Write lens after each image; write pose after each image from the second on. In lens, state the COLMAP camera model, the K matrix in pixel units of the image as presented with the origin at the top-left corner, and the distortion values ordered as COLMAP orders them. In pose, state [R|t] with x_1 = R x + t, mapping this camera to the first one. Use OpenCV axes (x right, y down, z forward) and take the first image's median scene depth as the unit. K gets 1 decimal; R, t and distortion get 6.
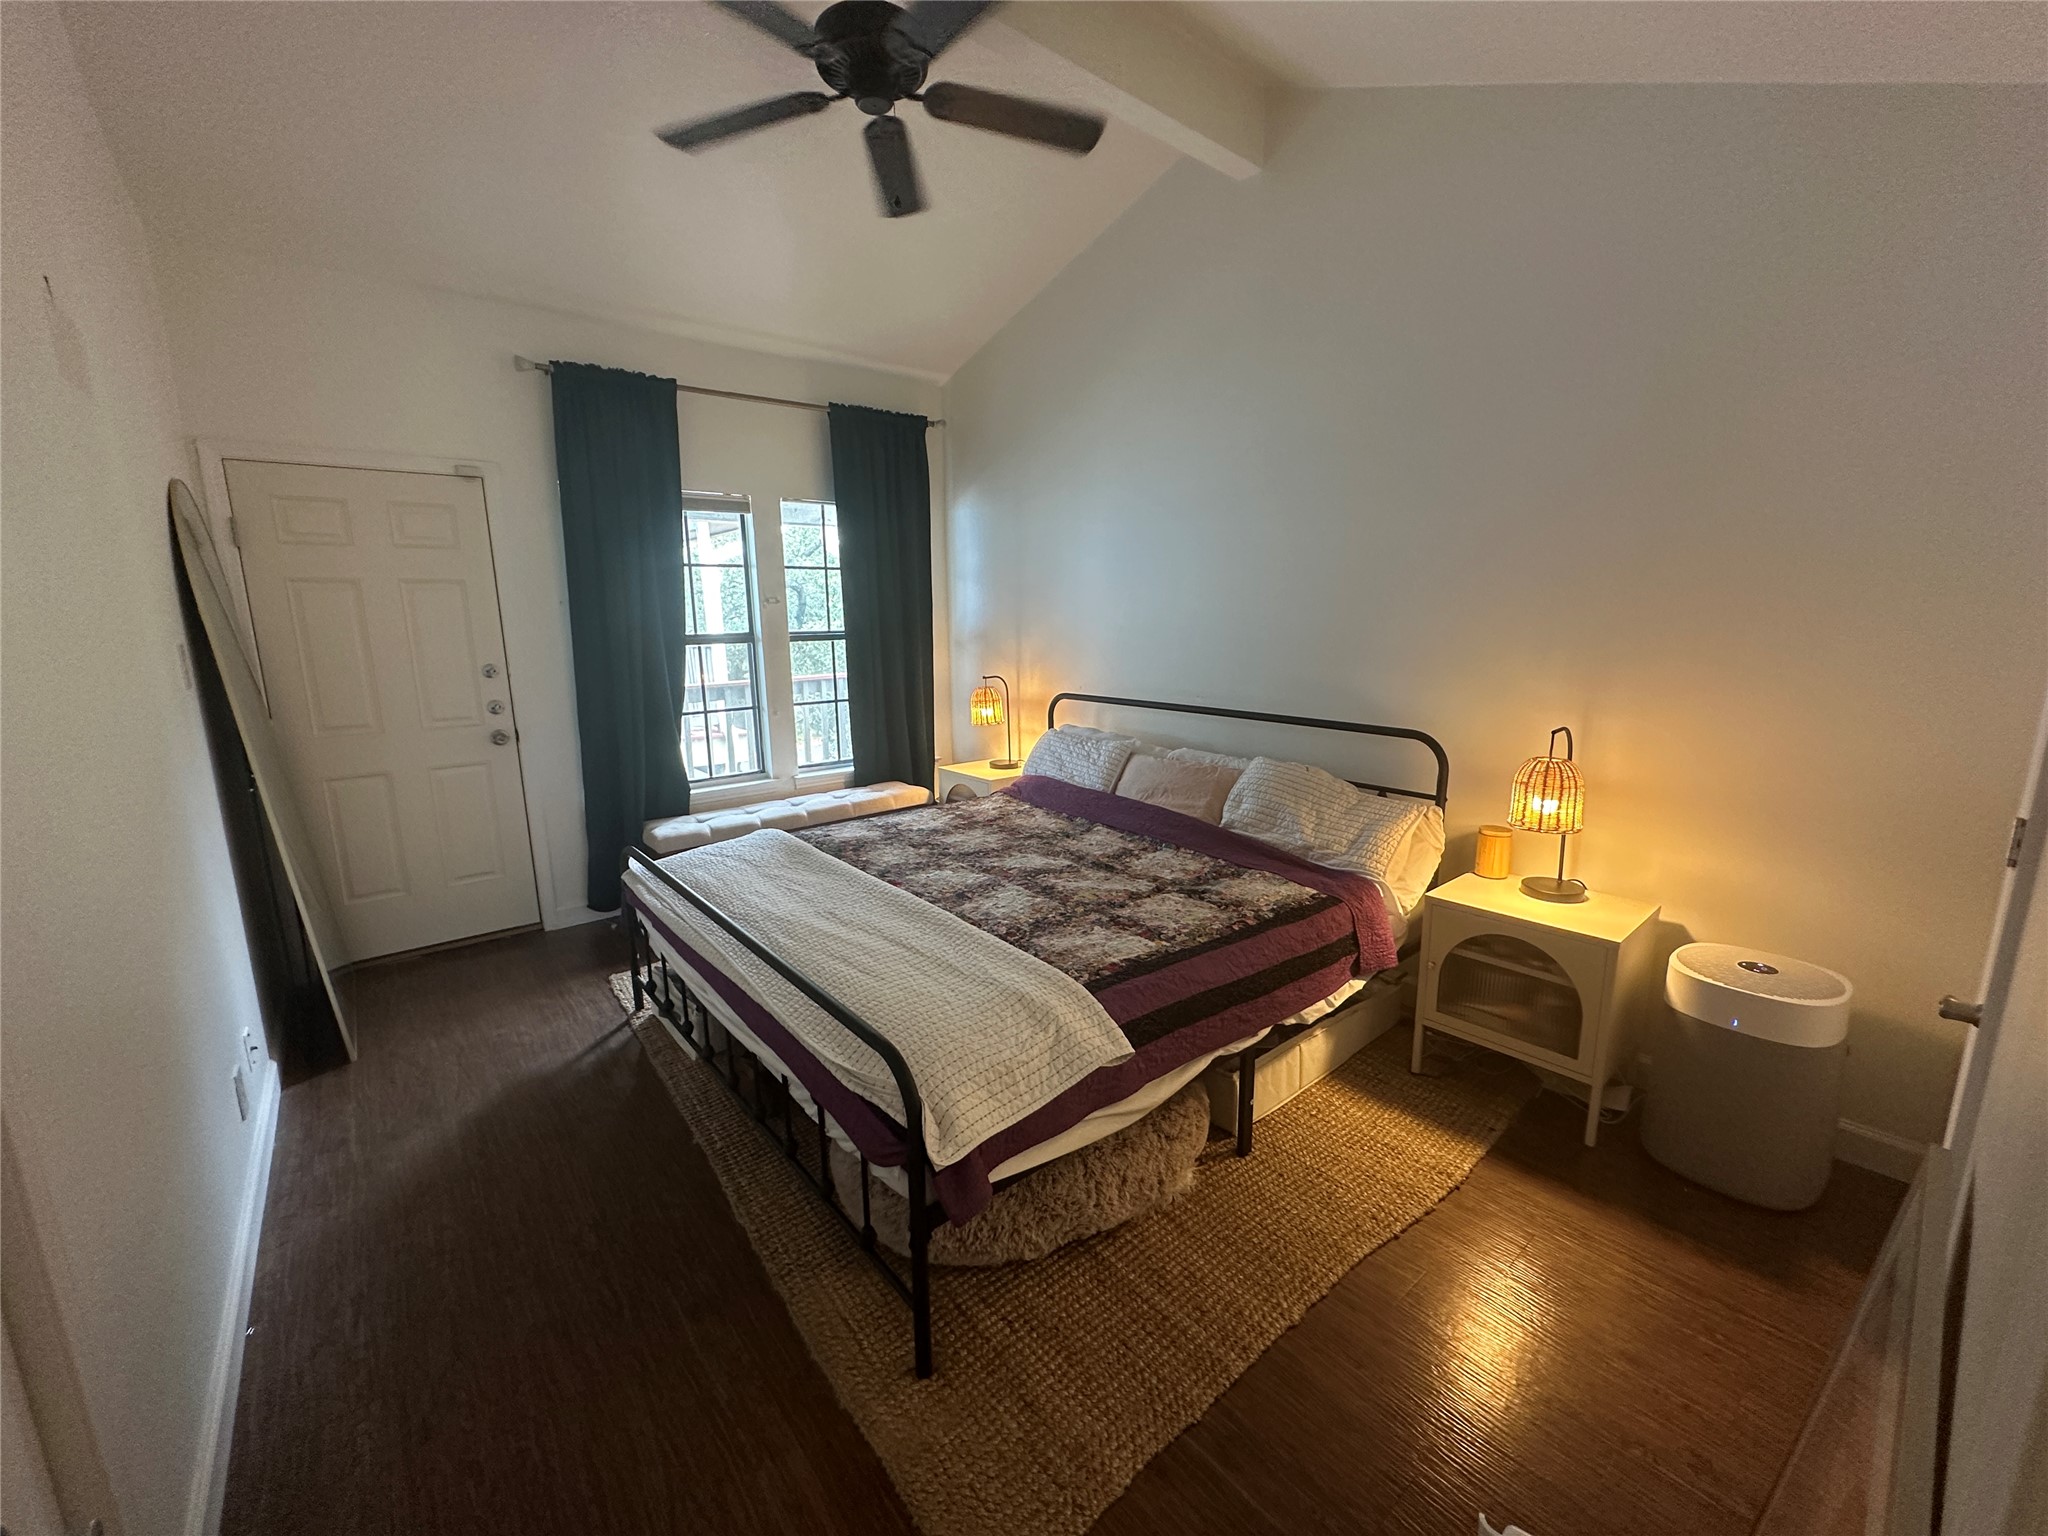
lens RADIAL K [[819.4, 0, 1024.0], [0, 819.4, 768.0], [0, 0, 1]] dist [-0.003354, -0.000425]
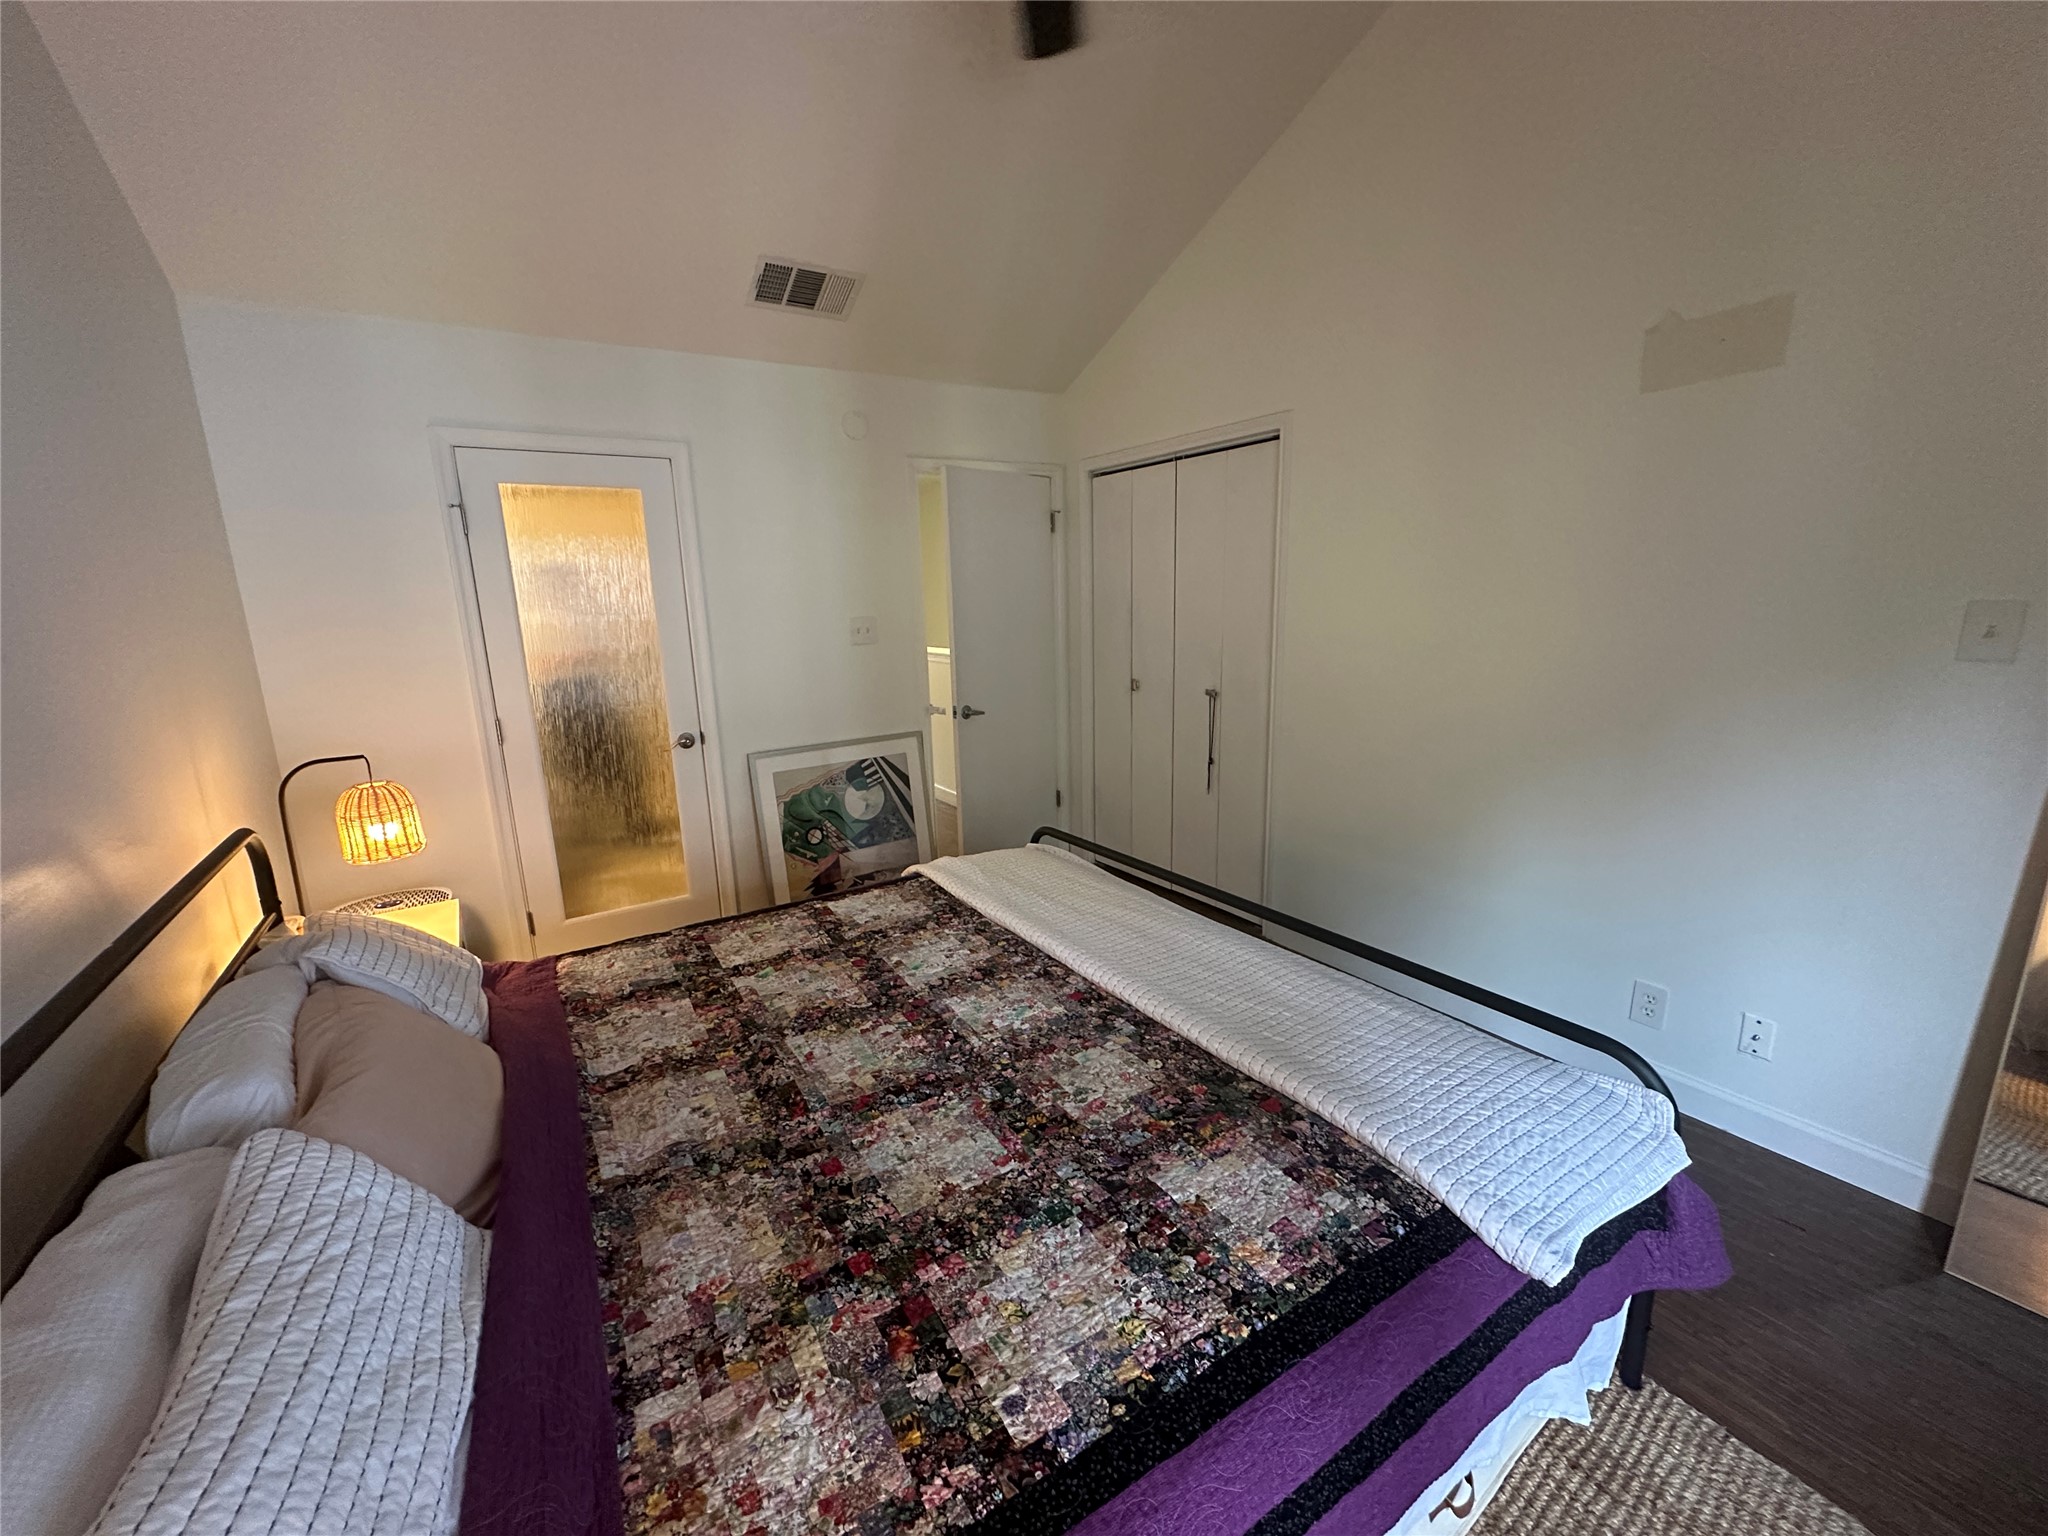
lens RADIAL K [[819.4, 0, 1024.0], [0, 819.4, 768.0], [0, 0, 1]] dist [-0.003354, -0.000425]
pose [[-0.993004, 0.026749, 0.115009, -0.175131], [0.069603, 0.919395, 0.387129, -0.270052], [-0.095384, 0.392425, -0.914825, 1.395446]]
